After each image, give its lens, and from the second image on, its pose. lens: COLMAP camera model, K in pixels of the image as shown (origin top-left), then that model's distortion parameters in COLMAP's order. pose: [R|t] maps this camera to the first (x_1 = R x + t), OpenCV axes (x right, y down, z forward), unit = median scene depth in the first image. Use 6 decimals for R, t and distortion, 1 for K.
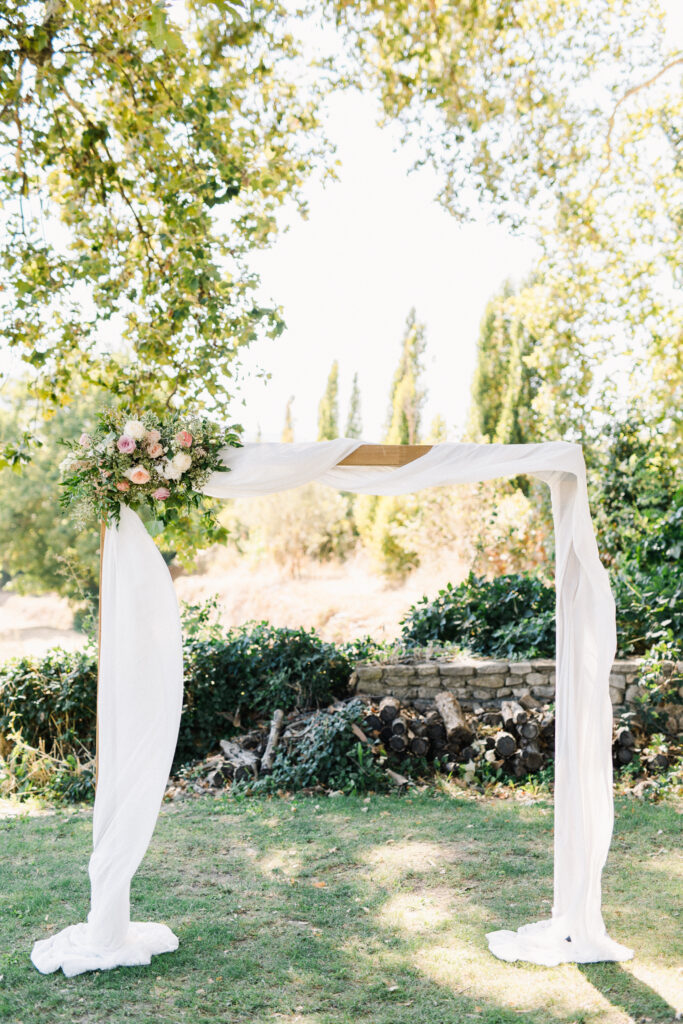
lens RADIAL K [[1452.5, 0, 343.2], [0, 1452.5, 513.8], [0, 0, 1]] dist [0.099686, 0.000000]
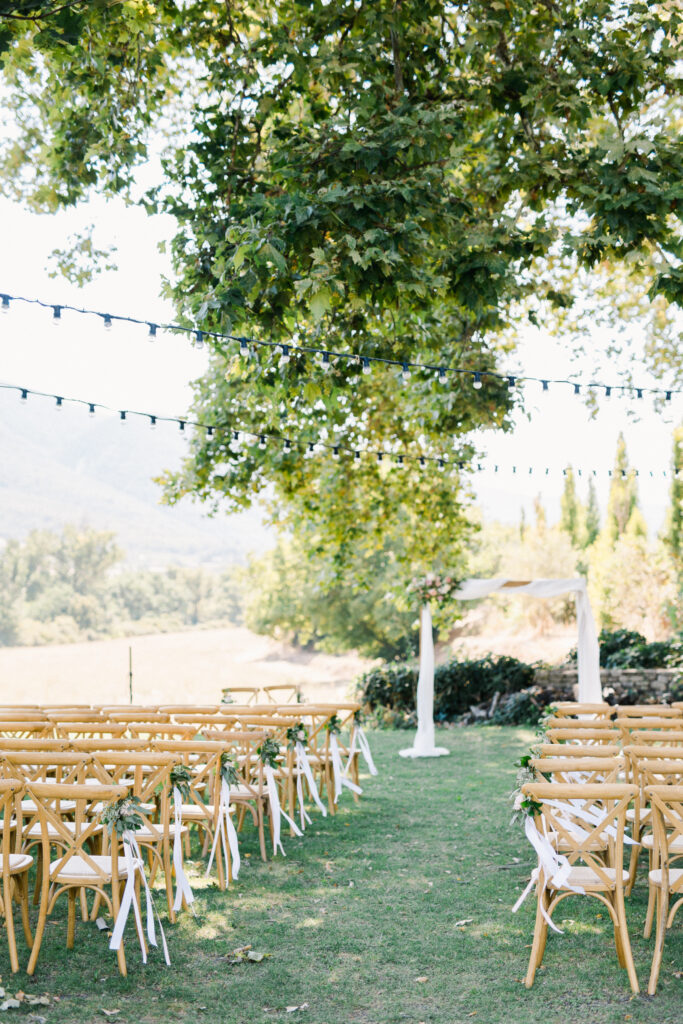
lens RADIAL K [[1452.5, 0, 342.9], [0, 1452.5, 511.2], [0, 0, 1]] dist [0.099686, 0.000000]
pose [[0.981614, -0.021601, -0.189652, 0.145174], [0.012810, 0.998791, -0.047456, -0.030812], [0.190448, 0.044154, 0.980704, -1.153301]]
